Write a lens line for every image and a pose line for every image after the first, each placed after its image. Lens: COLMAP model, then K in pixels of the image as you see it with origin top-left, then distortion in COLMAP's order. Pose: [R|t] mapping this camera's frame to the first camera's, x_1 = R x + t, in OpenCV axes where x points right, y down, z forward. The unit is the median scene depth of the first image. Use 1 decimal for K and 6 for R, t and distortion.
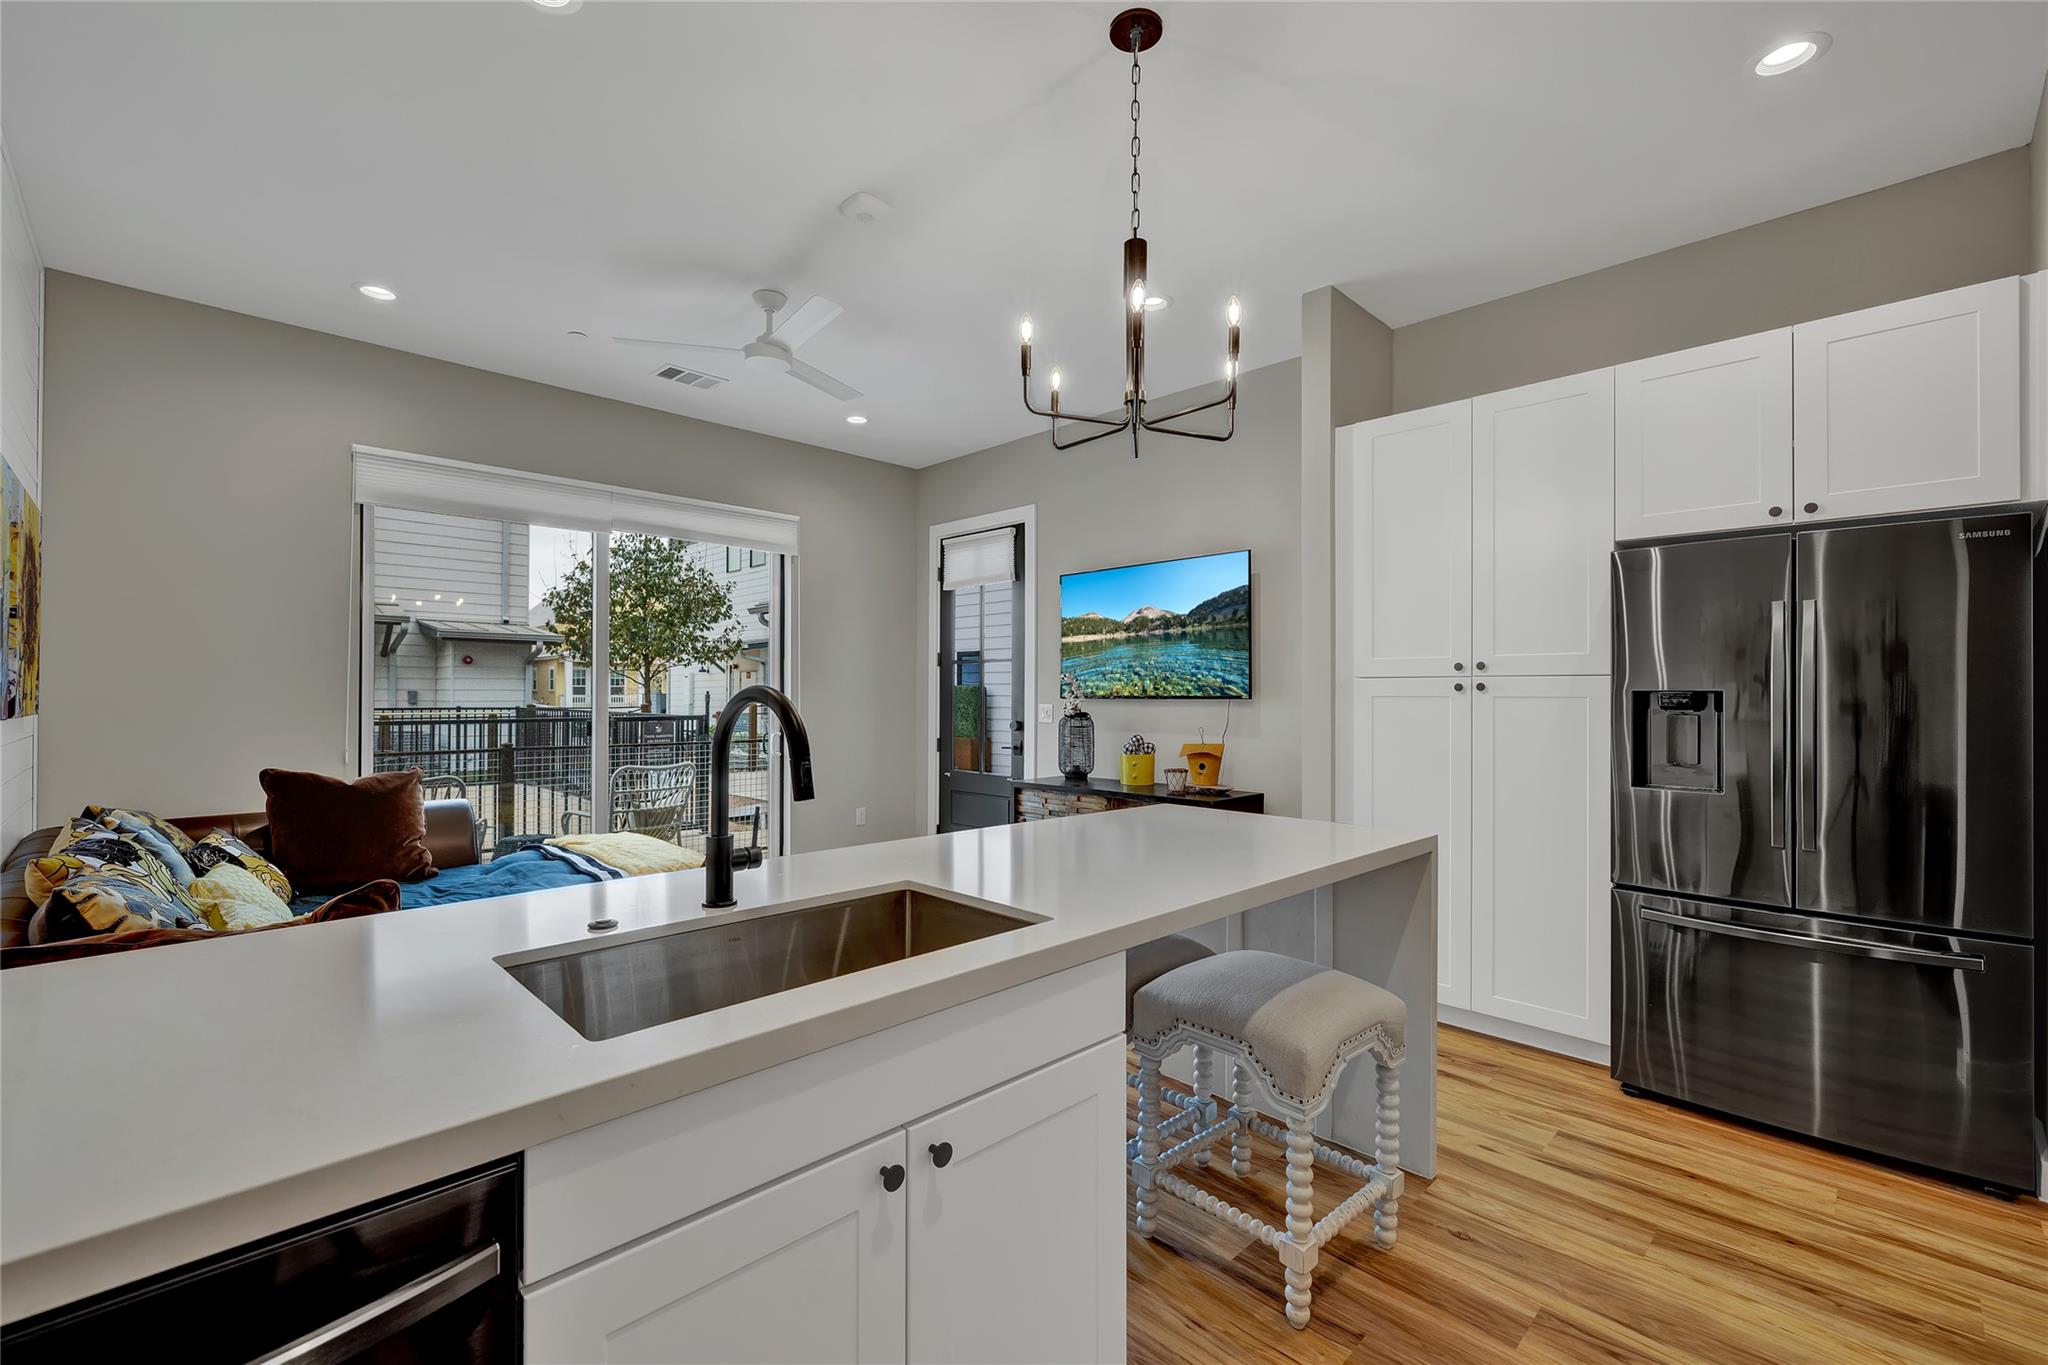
lens RADIAL K [[875.8, 0, 1017.5], [0, 875.8, 687.3], [0, 0, 1]] dist [-0.003231, 0.002240]
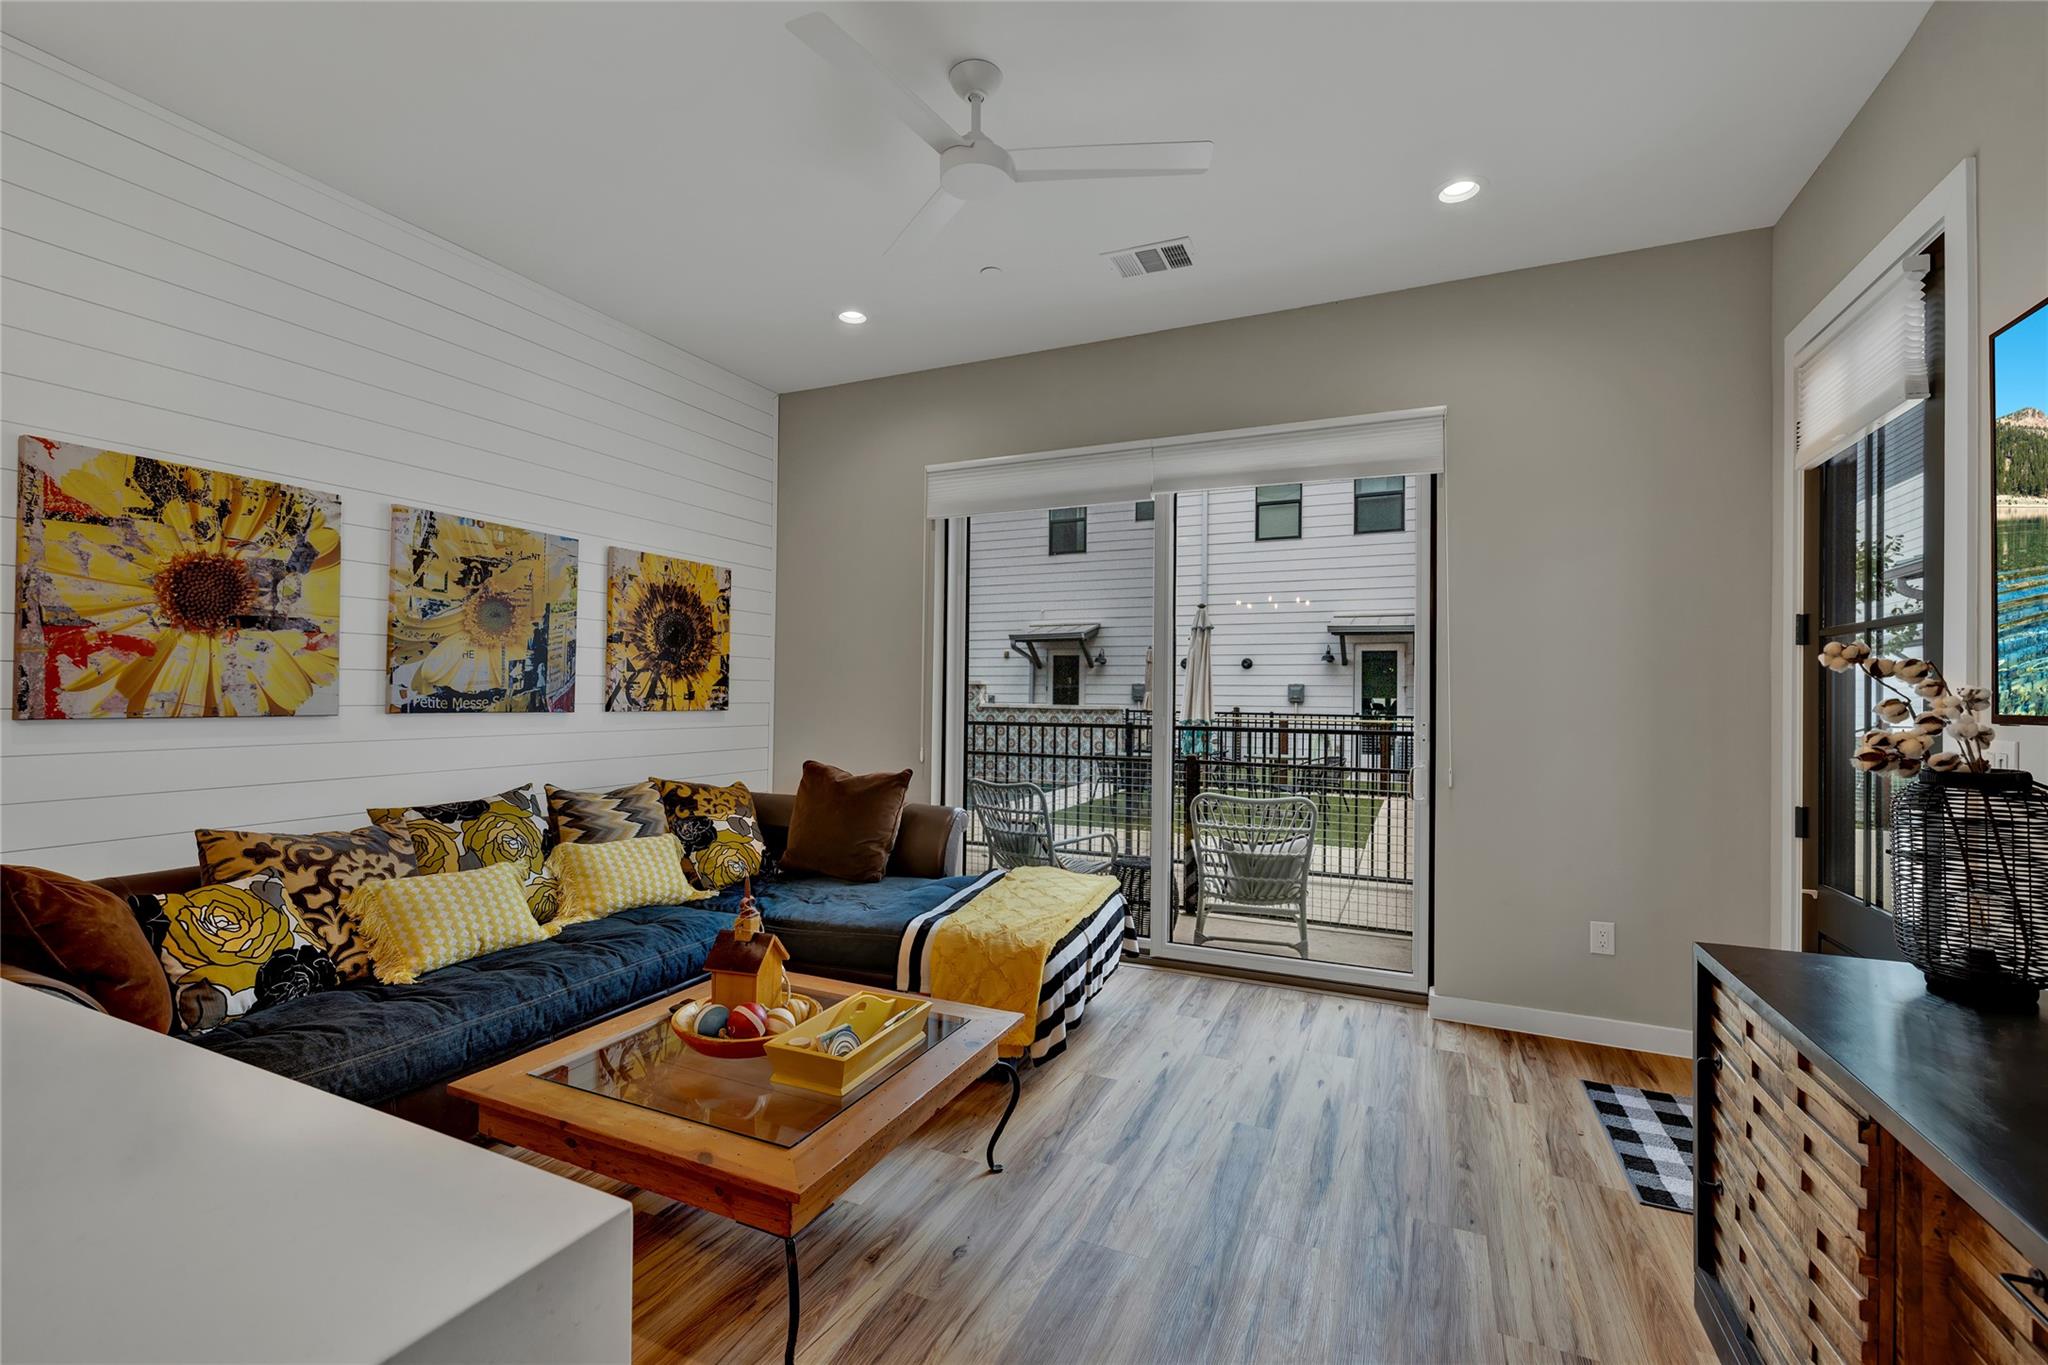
lens RADIAL K [[875.8, 0, 1020.2], [0, 875.8, 686.9], [0, 0, 1]] dist [-0.003231, 0.002240]
pose [[0.351338, -0.006397, -0.936227, 0.248766], [-0.003970, 0.999957, -0.008322, 0.002265], [0.936240, 0.006641, 0.351298, 0.630357]]
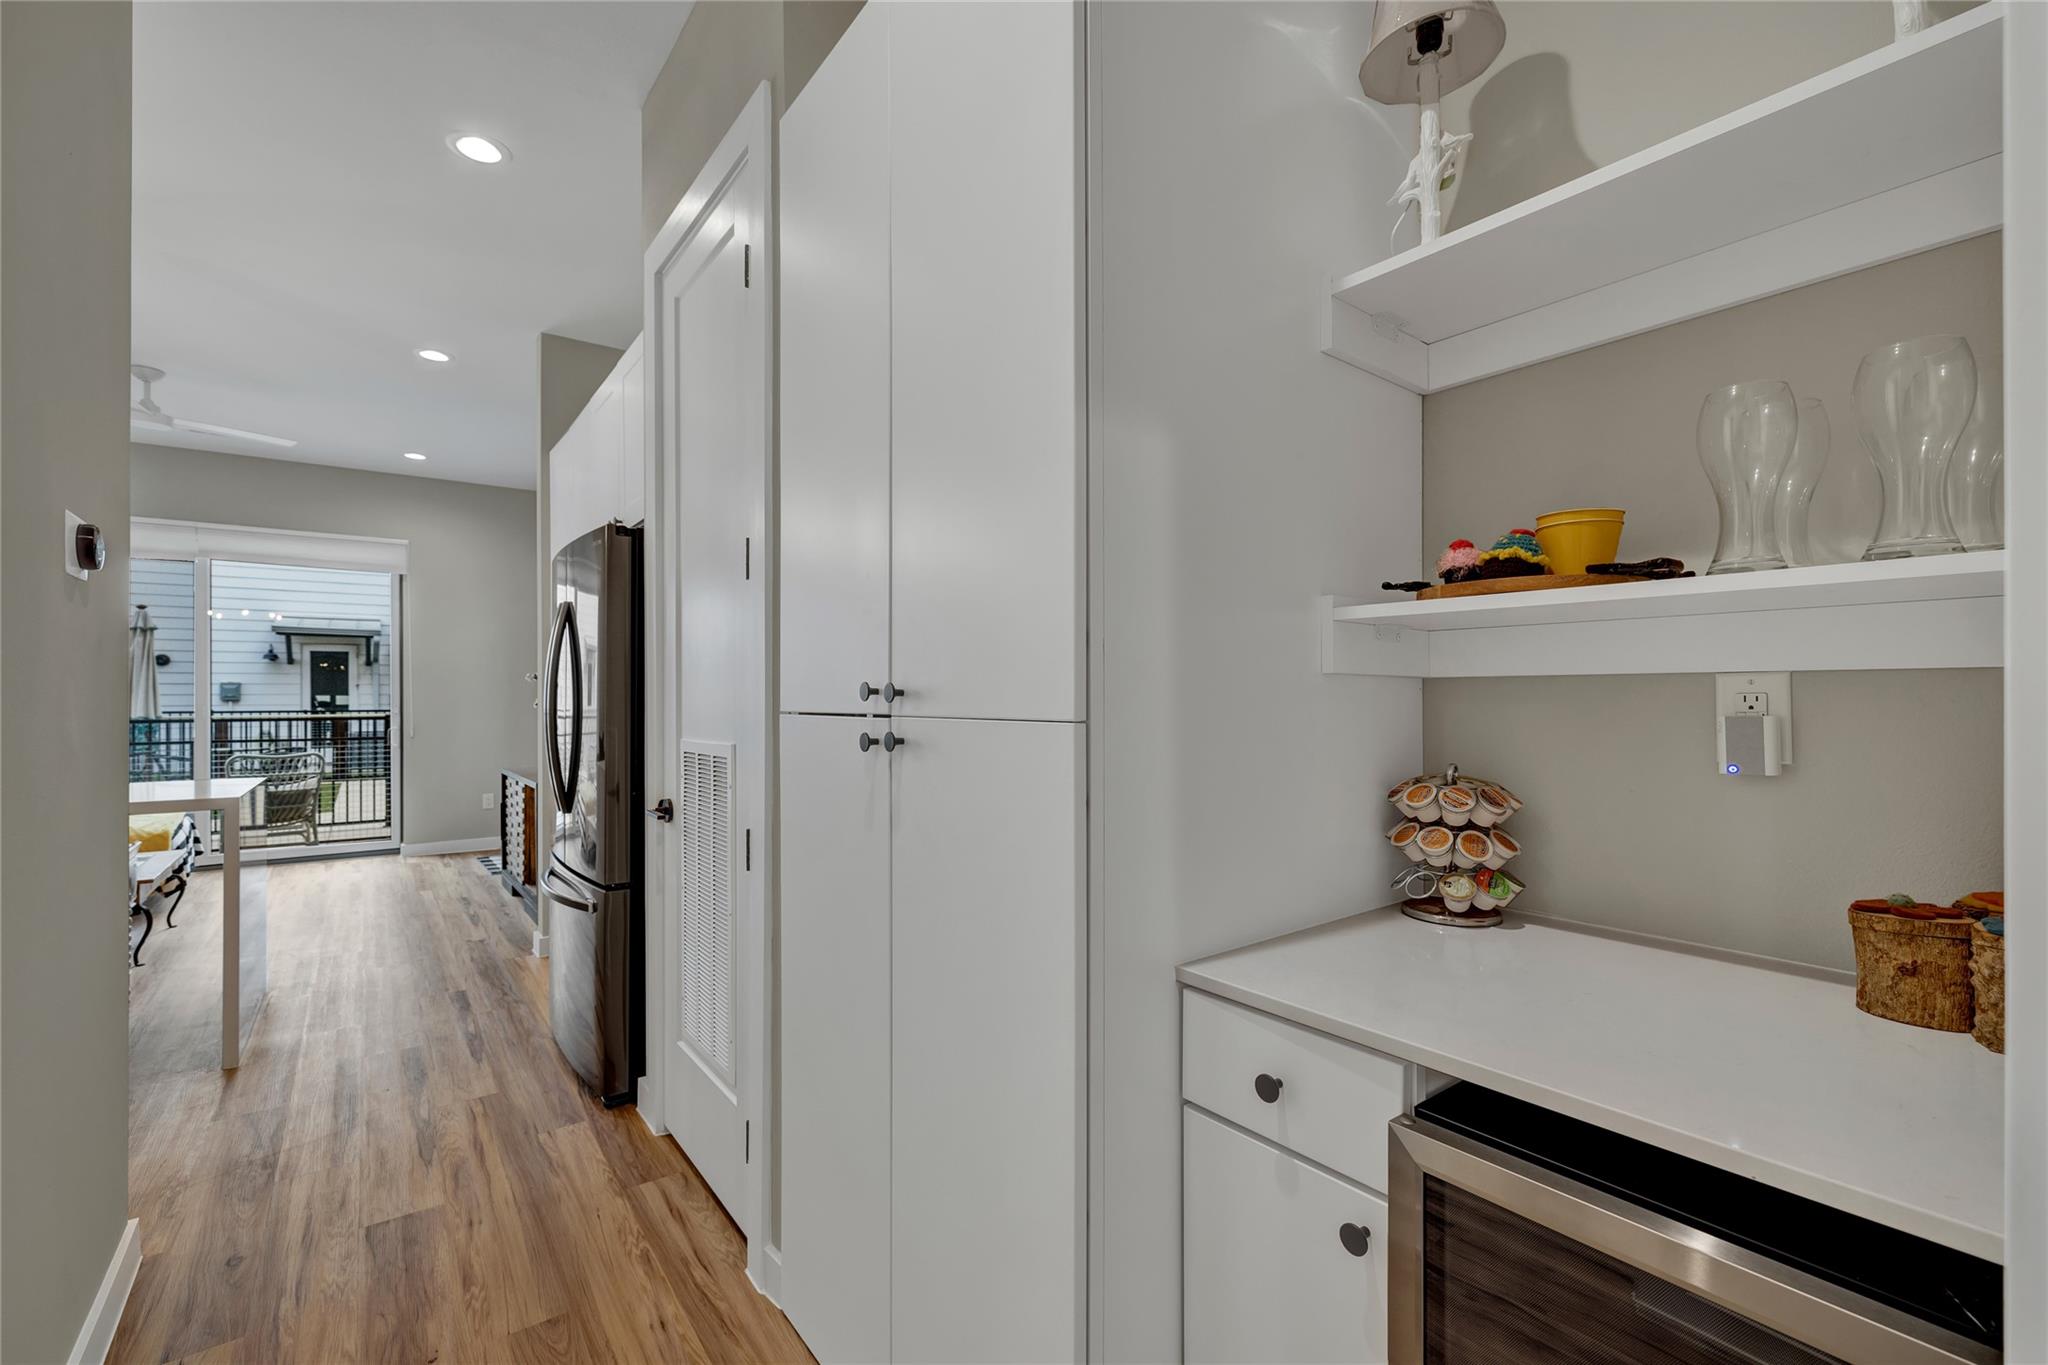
lens RADIAL K [[875.8, 0, 1011.7], [0, 875.8, 695.7], [0, 0, 1]] dist [-0.003231, 0.002240]
pose [[0.989850, -0.004227, -0.142050, 0.859321], [0.004982, 0.999975, 0.004964, 0.008828], [0.142026, -0.005621, 0.989847, -0.046833]]
